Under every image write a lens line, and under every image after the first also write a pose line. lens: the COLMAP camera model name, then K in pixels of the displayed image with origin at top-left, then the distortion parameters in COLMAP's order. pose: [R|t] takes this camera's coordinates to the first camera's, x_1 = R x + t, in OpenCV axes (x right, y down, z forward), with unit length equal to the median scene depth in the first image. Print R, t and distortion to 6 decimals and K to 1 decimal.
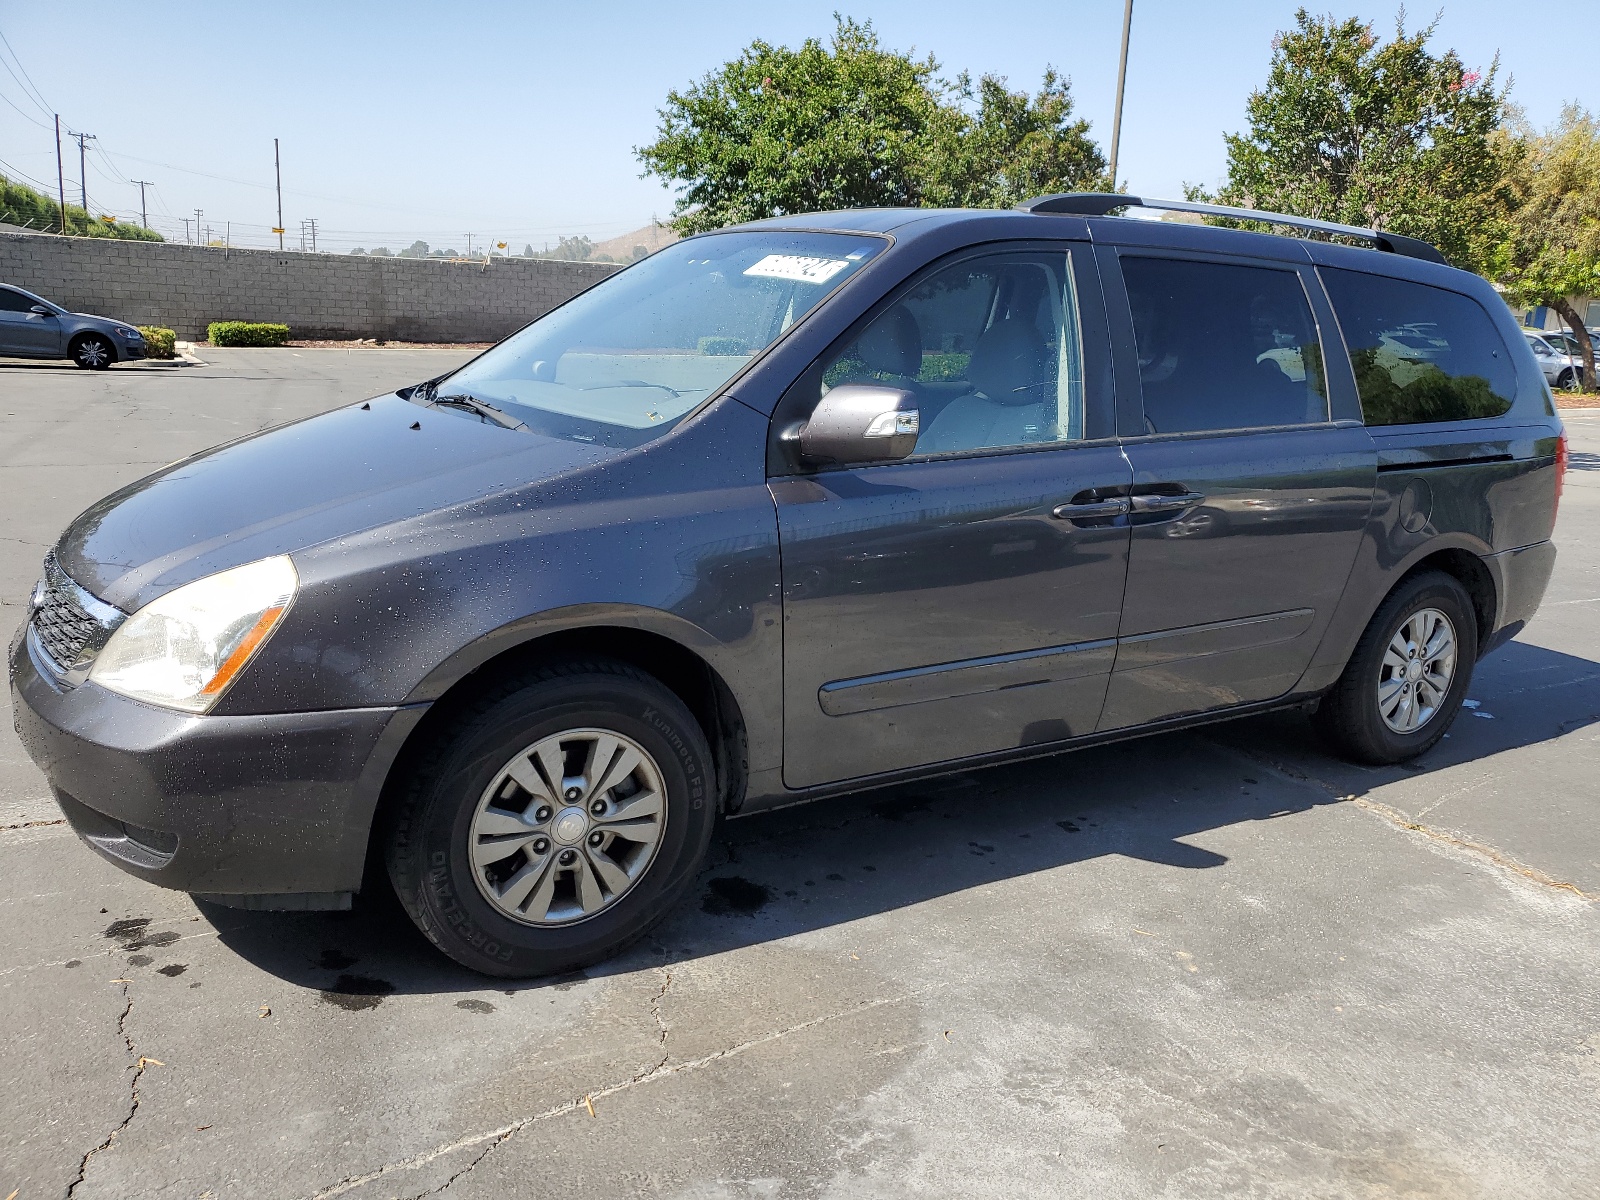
lens RADIAL K [[1219.4, 0, 800.0], [0, 1219.4, 600.0], [0, 0, 1]] dist [0.000555, 0.001362]
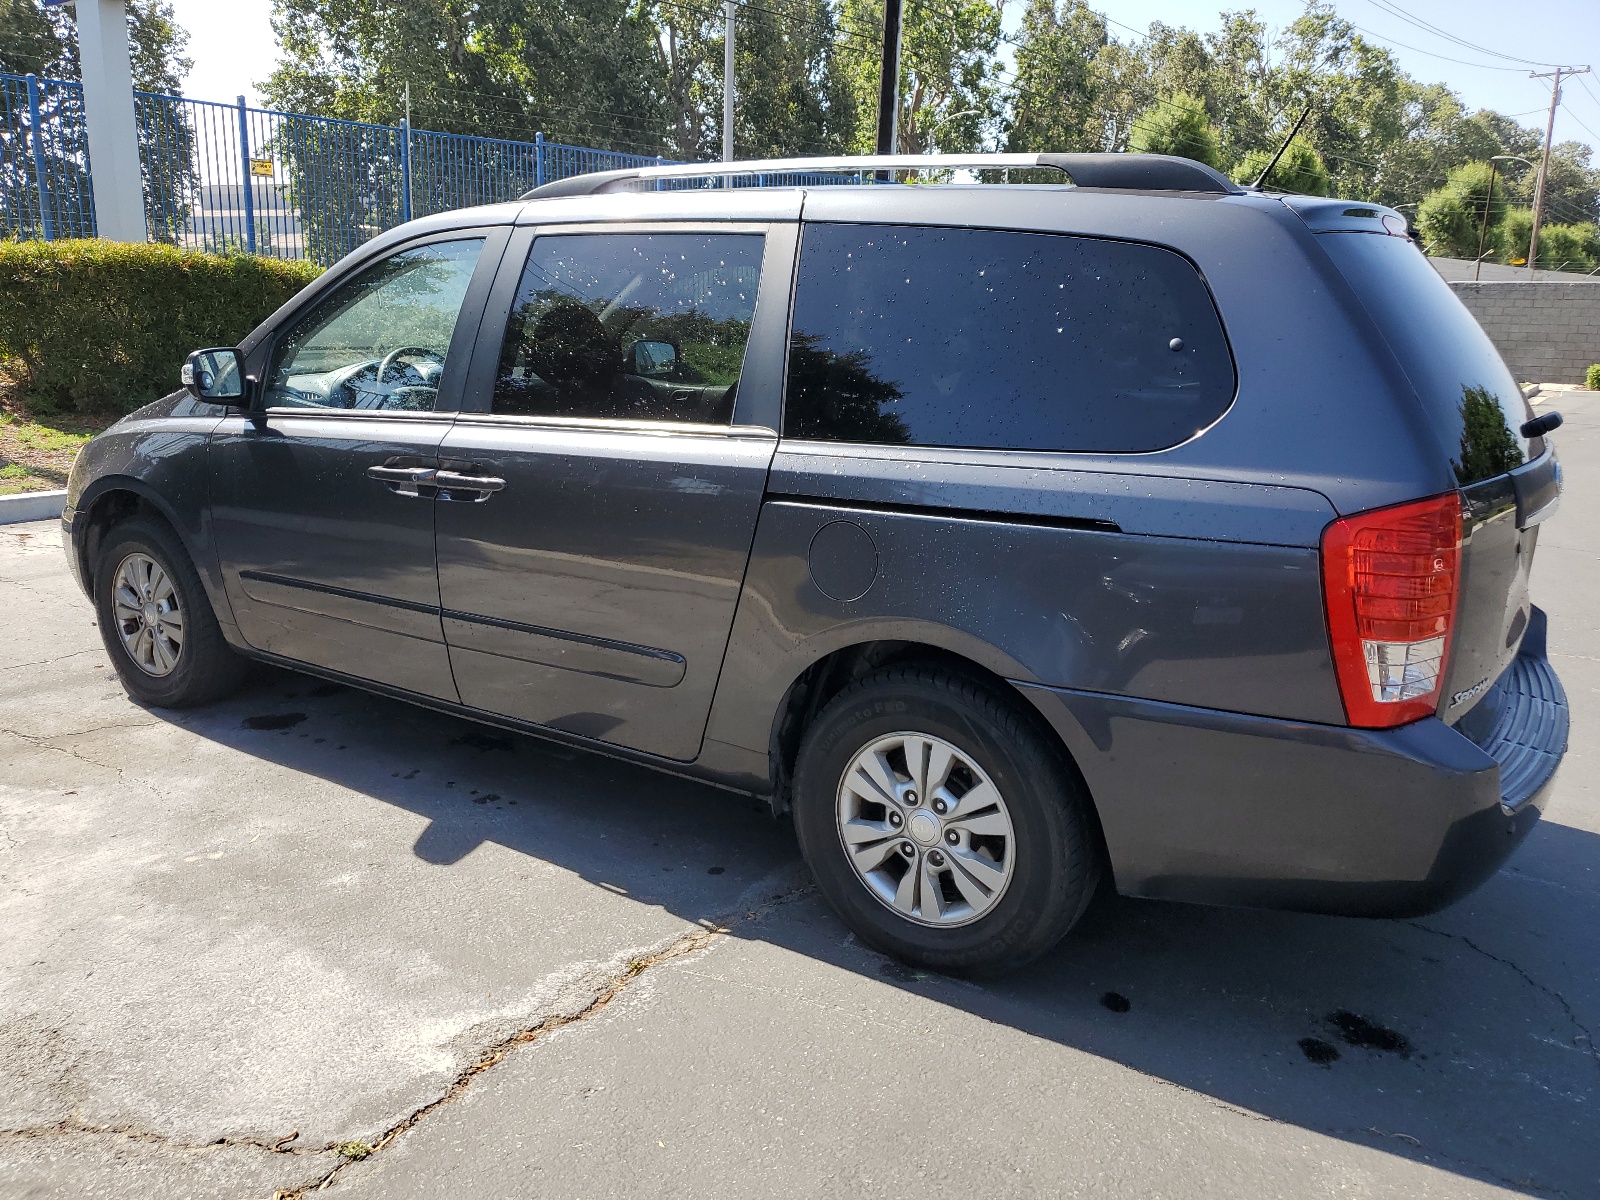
lens RADIAL K [[1202.9, 0, 800.0], [0, 1202.9, 600.0], [0, 0, 1]] dist [0.003543, 0.003528]
pose [[0.436660, 0.174696, -0.882502, 0.683672], [-0.204701, 0.974527, 0.091628, -0.071093], [0.876028, 0.140639, 0.461297, 0.419602]]
